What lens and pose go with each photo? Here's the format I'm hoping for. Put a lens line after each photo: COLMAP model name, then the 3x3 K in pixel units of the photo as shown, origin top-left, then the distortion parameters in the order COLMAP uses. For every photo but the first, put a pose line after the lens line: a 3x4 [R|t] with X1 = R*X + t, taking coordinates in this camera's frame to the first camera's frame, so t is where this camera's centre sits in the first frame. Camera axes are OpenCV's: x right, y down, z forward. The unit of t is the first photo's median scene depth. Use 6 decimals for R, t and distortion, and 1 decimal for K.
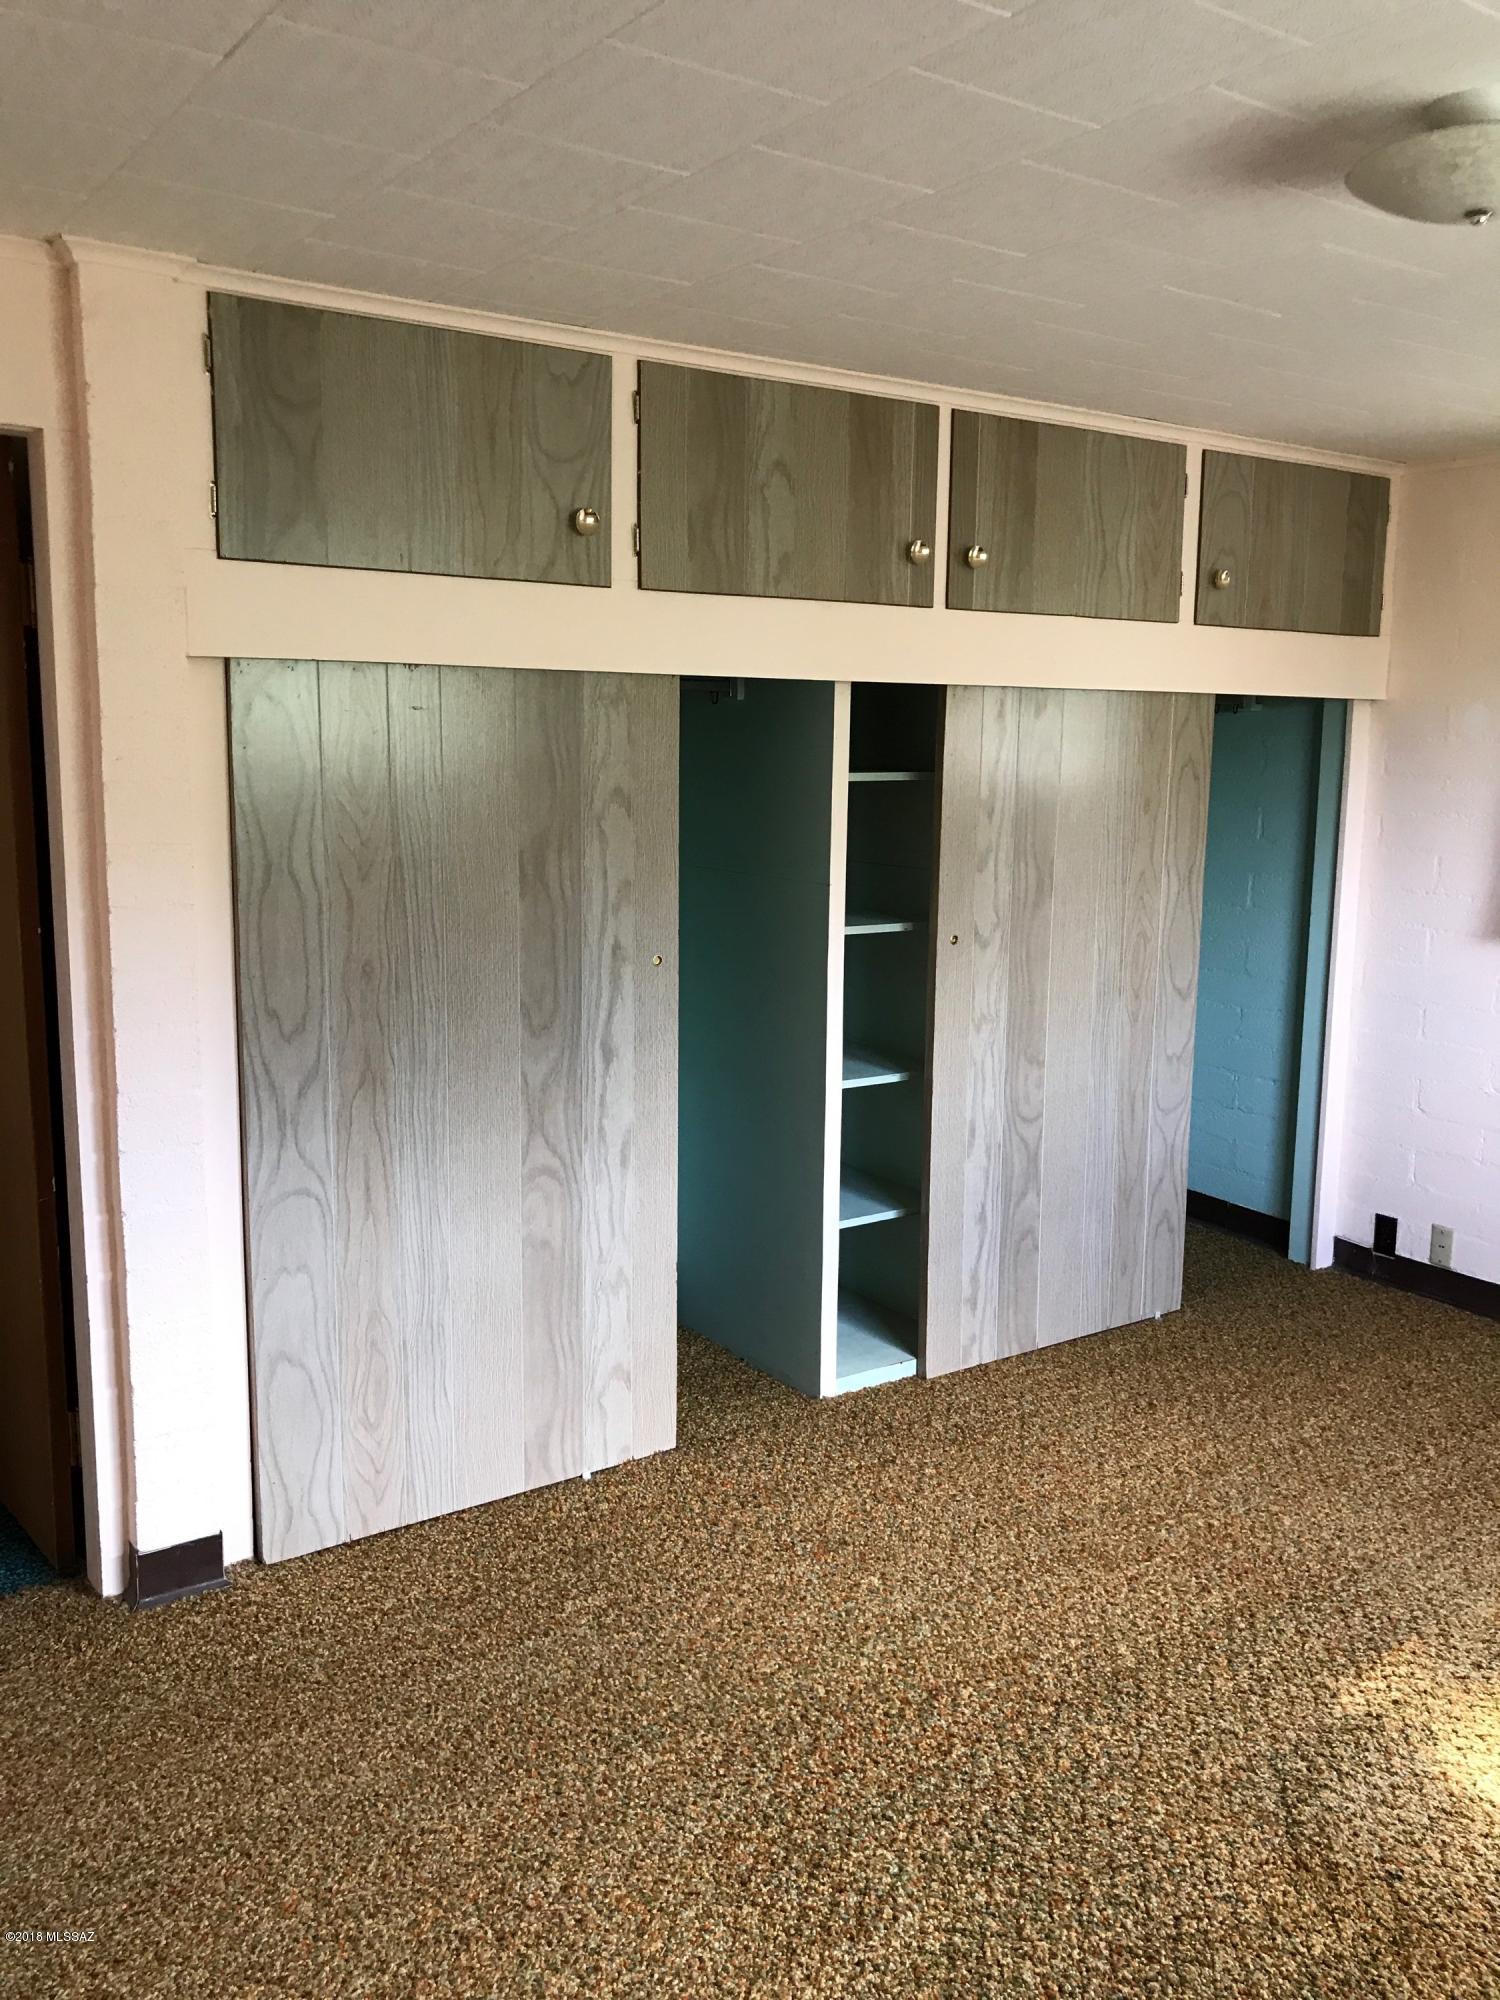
lens RADIAL K [[1638.6, 0, 751.3], [0, 1638.6, 974.8], [0, 0, 1]] dist [0.004711, -0.006857]
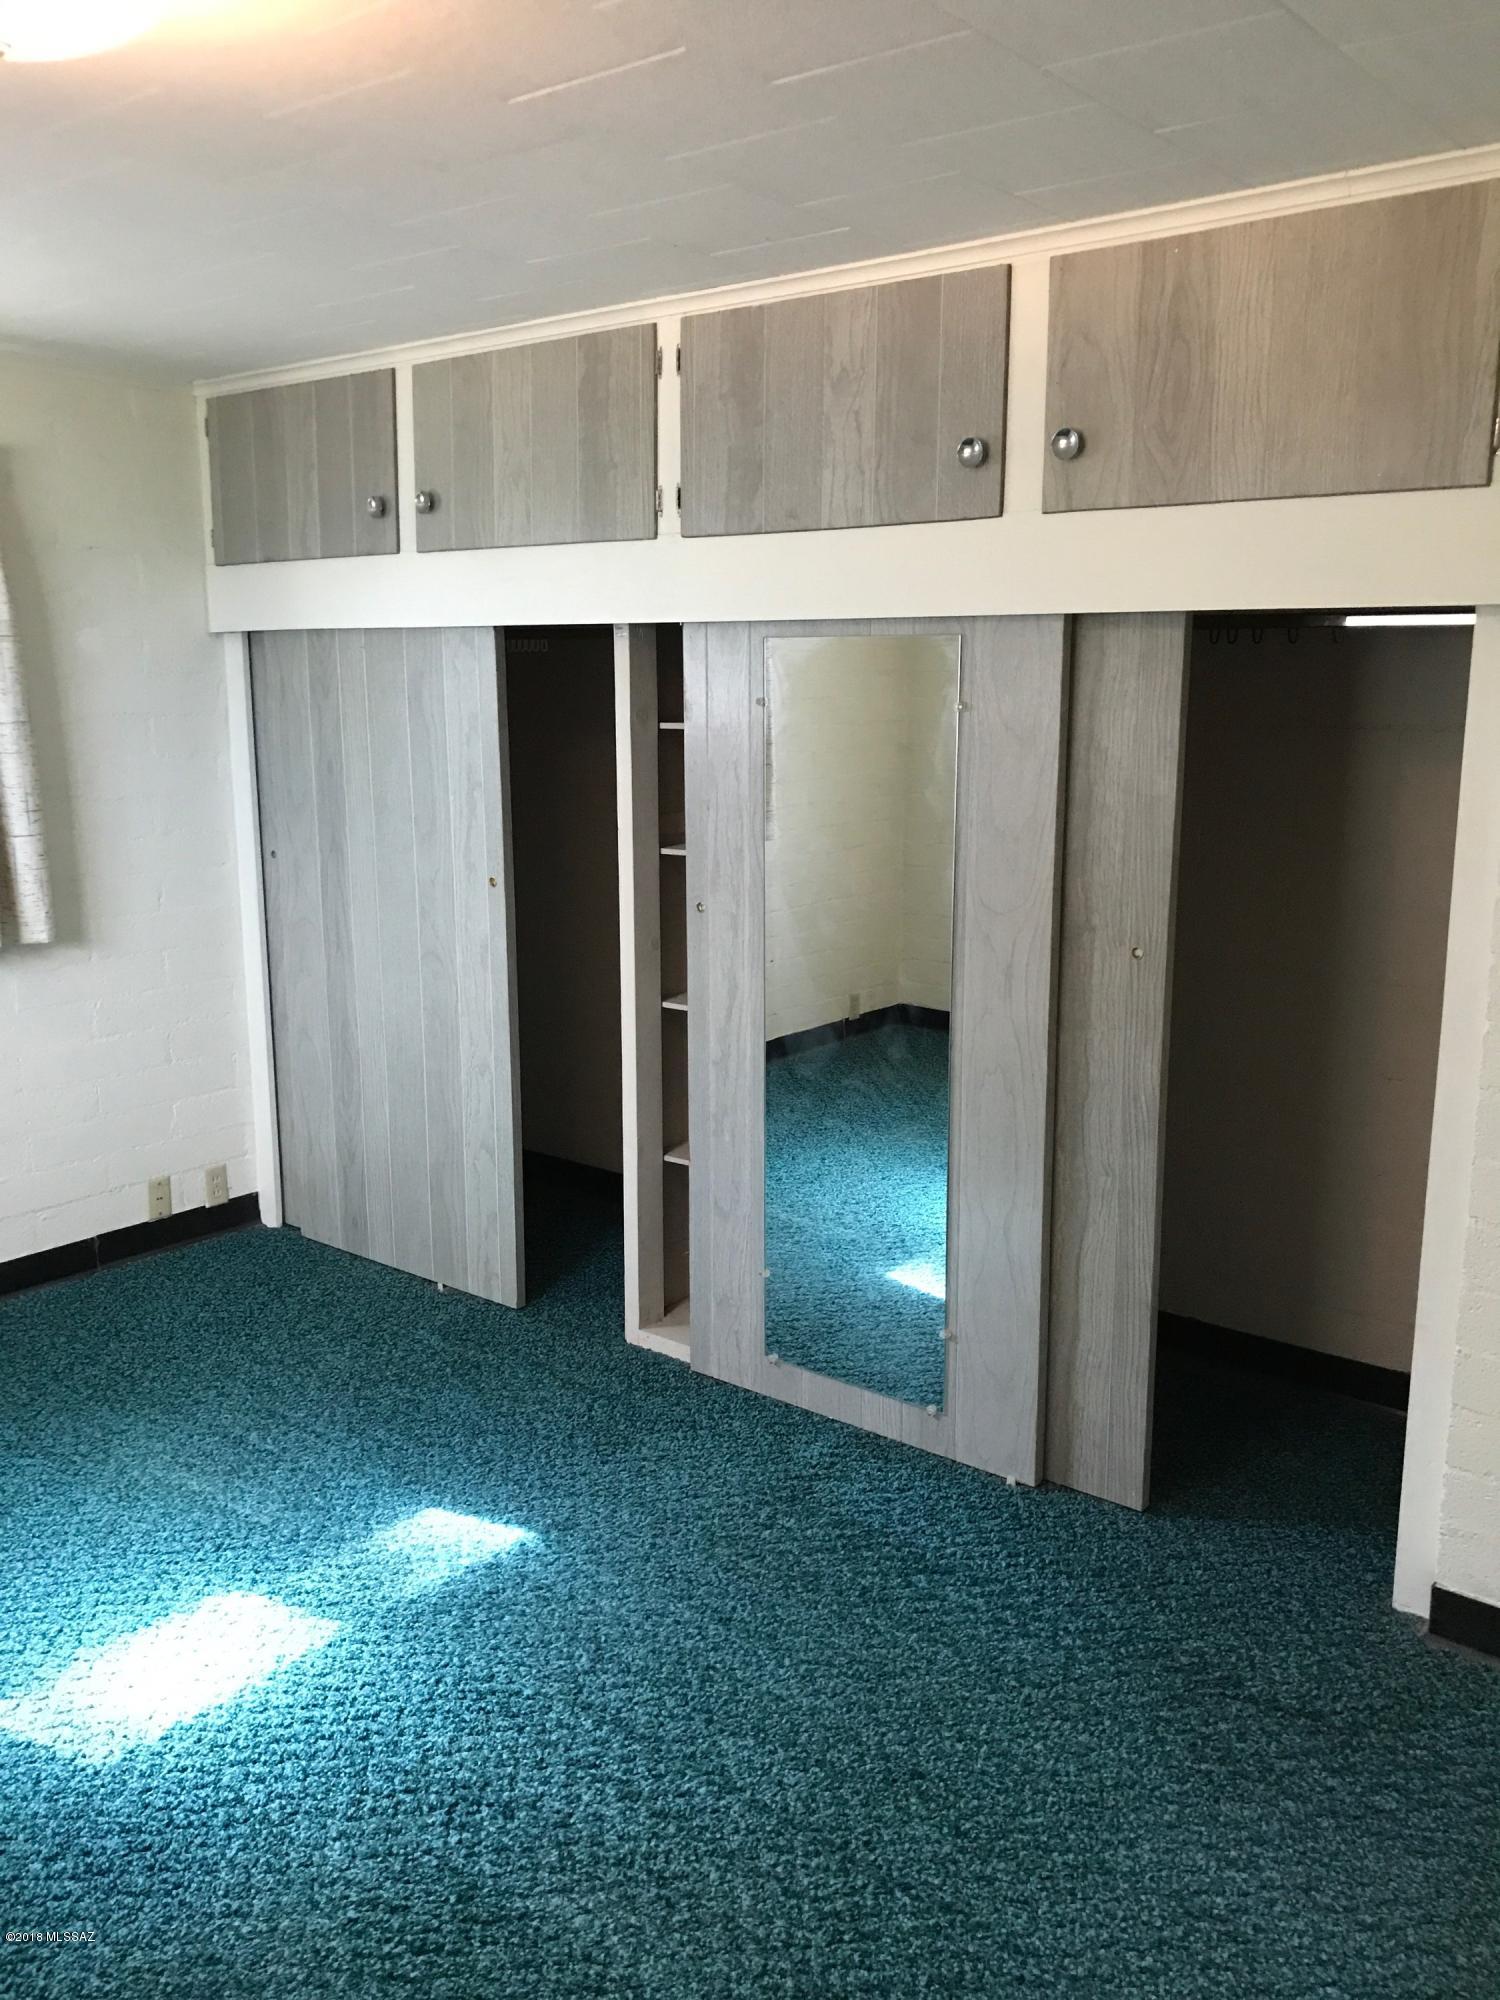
lens RADIAL K [[1721.9, 0, 747.8], [0, 1721.9, 951.8], [0, 0, 1]] dist [0.012142, 0.002602]
pose [[0.290984, 0.148053, -0.945203, 1.091115], [-0.134305, 0.984492, 0.112861, -0.110359], [0.947254, 0.094105, 0.306355, 0.766228]]
